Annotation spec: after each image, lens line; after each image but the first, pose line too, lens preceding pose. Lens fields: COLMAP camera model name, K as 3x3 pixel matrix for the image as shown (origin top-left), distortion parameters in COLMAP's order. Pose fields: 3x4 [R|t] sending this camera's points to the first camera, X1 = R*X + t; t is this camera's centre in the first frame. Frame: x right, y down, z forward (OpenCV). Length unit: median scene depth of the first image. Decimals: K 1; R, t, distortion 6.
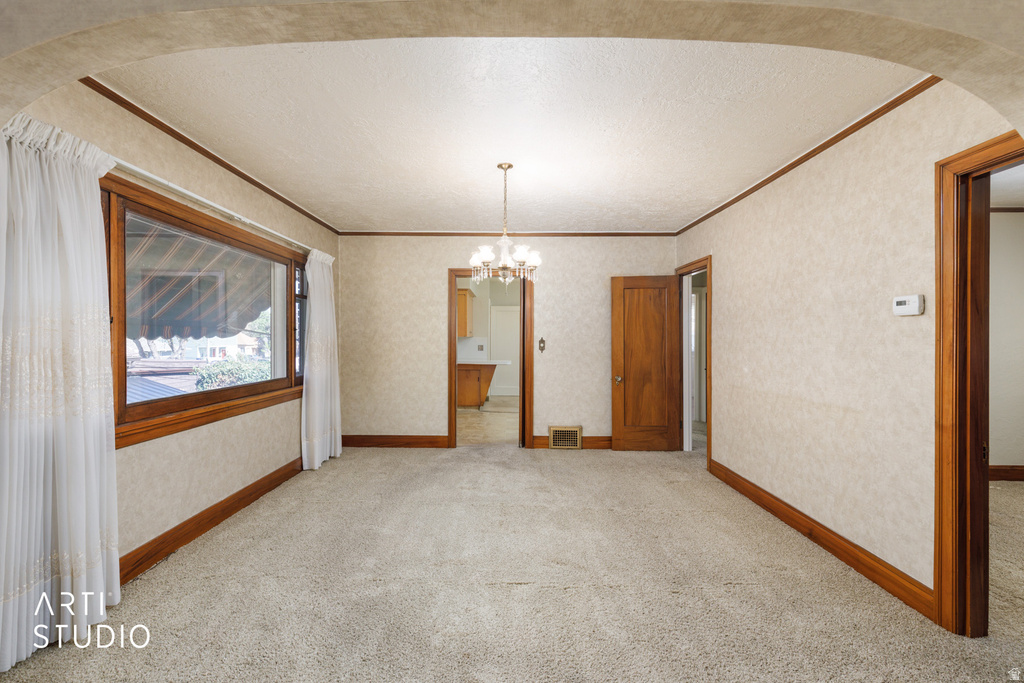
lens RADIAL K [[459.9, 0, 501.1], [0, 459.9, 339.0], [0, 0, 1]] dist [0.005335, 0.000716]
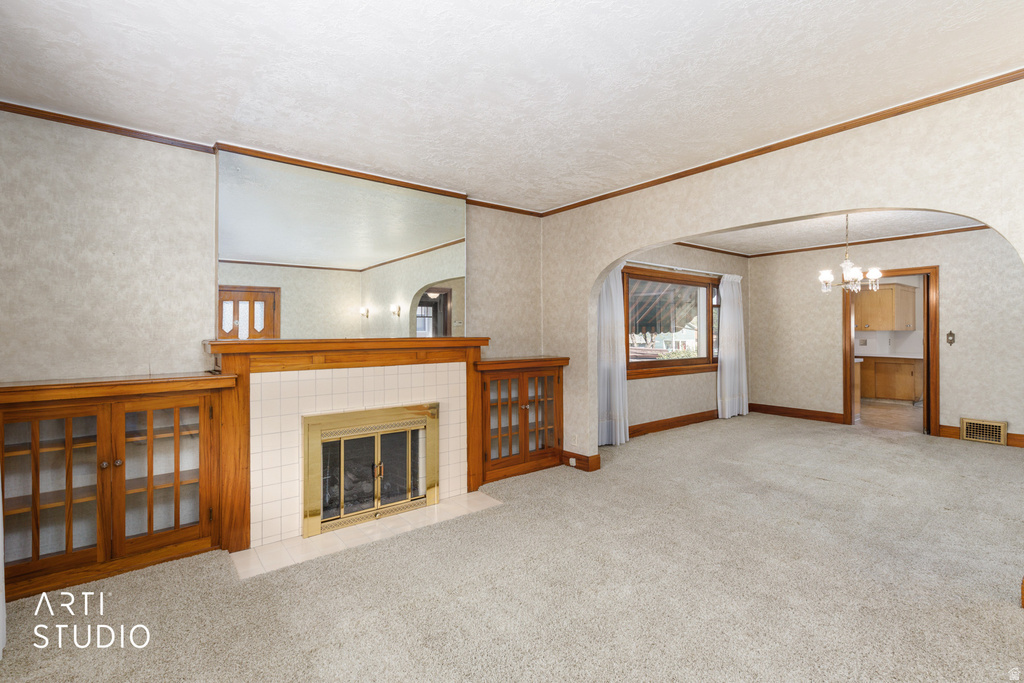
lens RADIAL K [[459.9, 0, 505.3], [0, 459.9, 334.2], [0, 0, 1]] dist [0.005335, 0.000716]
pose [[0.608809, -0.003518, -0.793309, 0.327930], [0.005201, 0.999986, -0.000443, -0.000679], [0.793300, -0.003857, 0.608819, -0.461650]]
